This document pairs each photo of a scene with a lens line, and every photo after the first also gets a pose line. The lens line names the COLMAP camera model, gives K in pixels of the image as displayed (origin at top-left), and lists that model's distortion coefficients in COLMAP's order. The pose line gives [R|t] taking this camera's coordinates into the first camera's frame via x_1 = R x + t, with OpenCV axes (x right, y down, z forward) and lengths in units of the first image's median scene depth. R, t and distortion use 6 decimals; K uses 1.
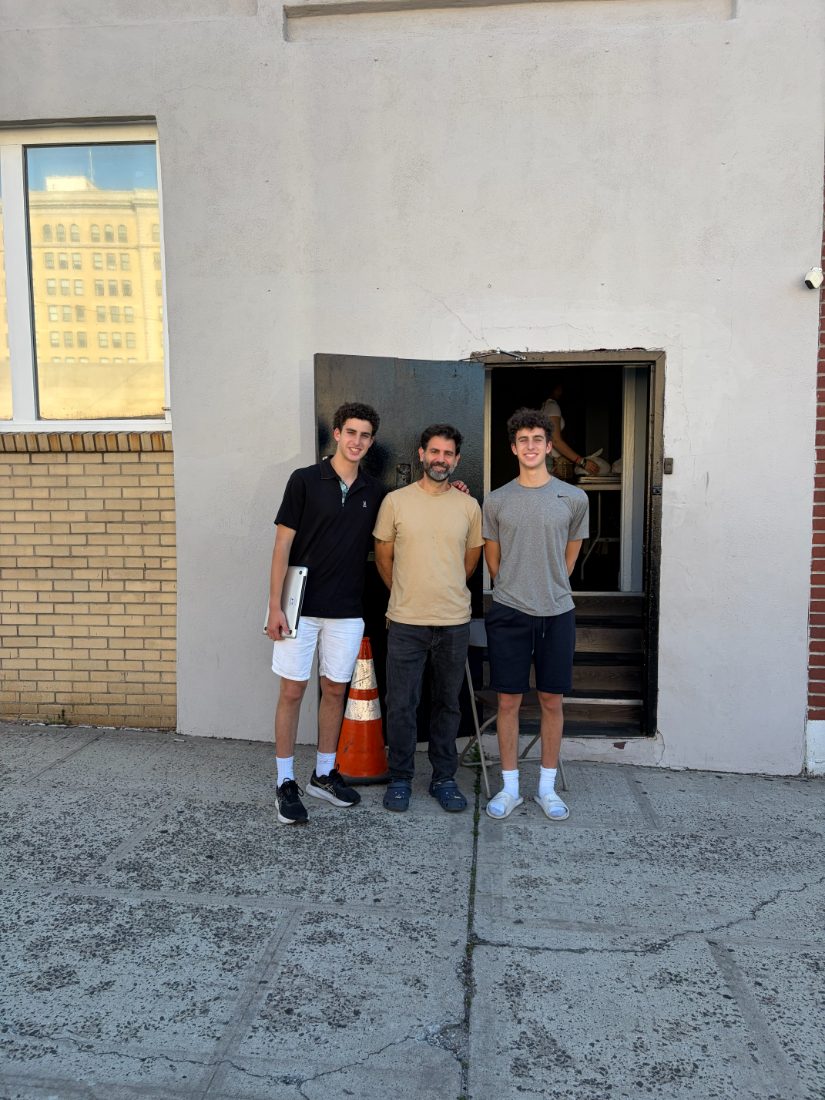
lens RADIAL K [[849.6, 0, 410.8], [0, 849.6, 550.9], [0, 0, 1]] dist [0.015058, -0.005079]
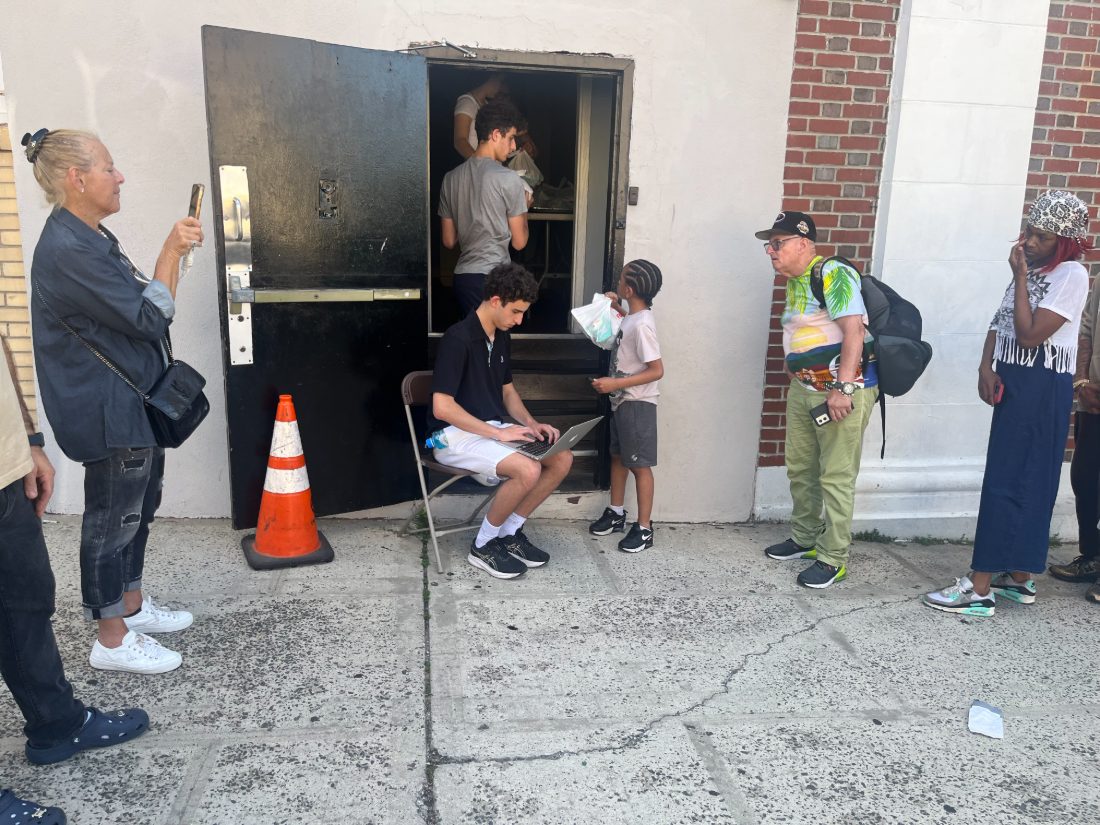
lens RADIAL K [[850.5, 0, 550.6], [0, 850.5, 424.0], [0, 0, 1]] dist [0.054904, -0.081492]
pose [[0.968967, -0.027646, 0.245639, -0.013243], [-0.014348, 0.985761, 0.167540, -0.018994], [-0.246773, -0.165865, 0.954773, 0.181183]]
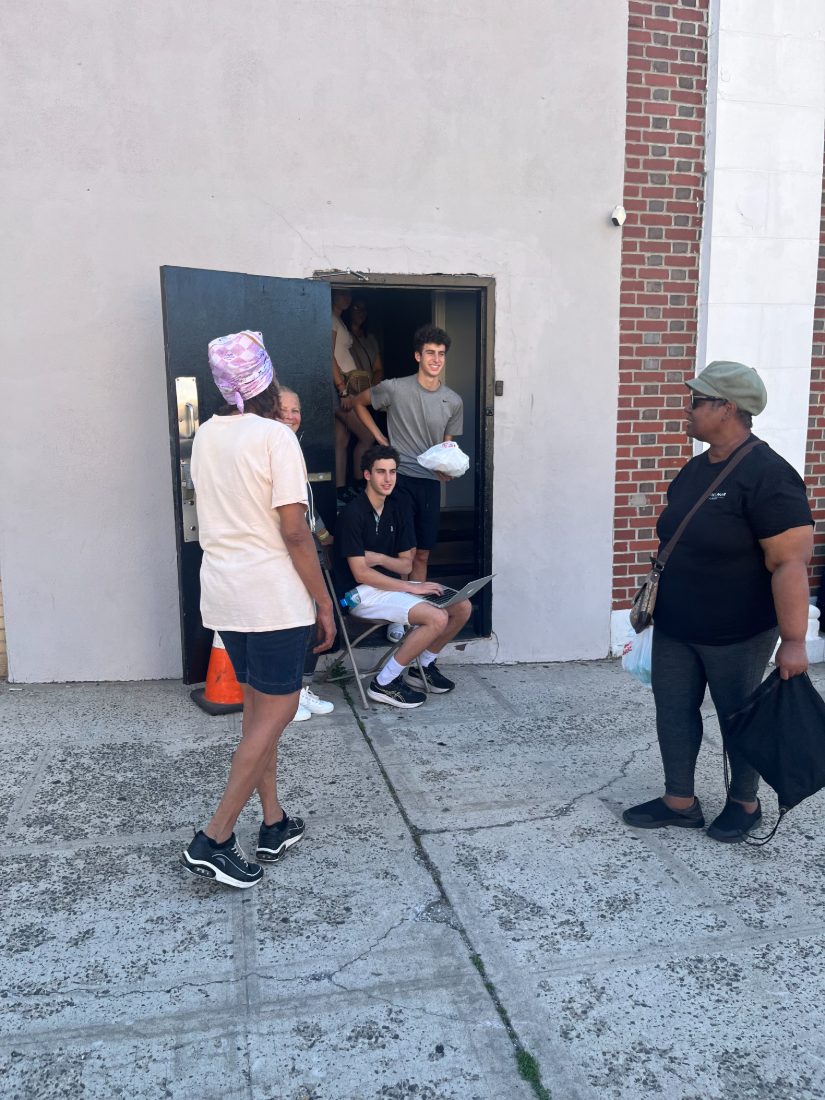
lens RADIAL K [[853.8, 0, 413.3], [0, 853.8, 557.7], [0, 0, 1]] dist [0.009018, -0.002741]
pose [[0.946066, -0.063453, 0.317699, -0.227763], [0.030533, 0.993731, 0.107551, -0.009118], [-0.322532, -0.092050, 0.942072, -0.000157]]
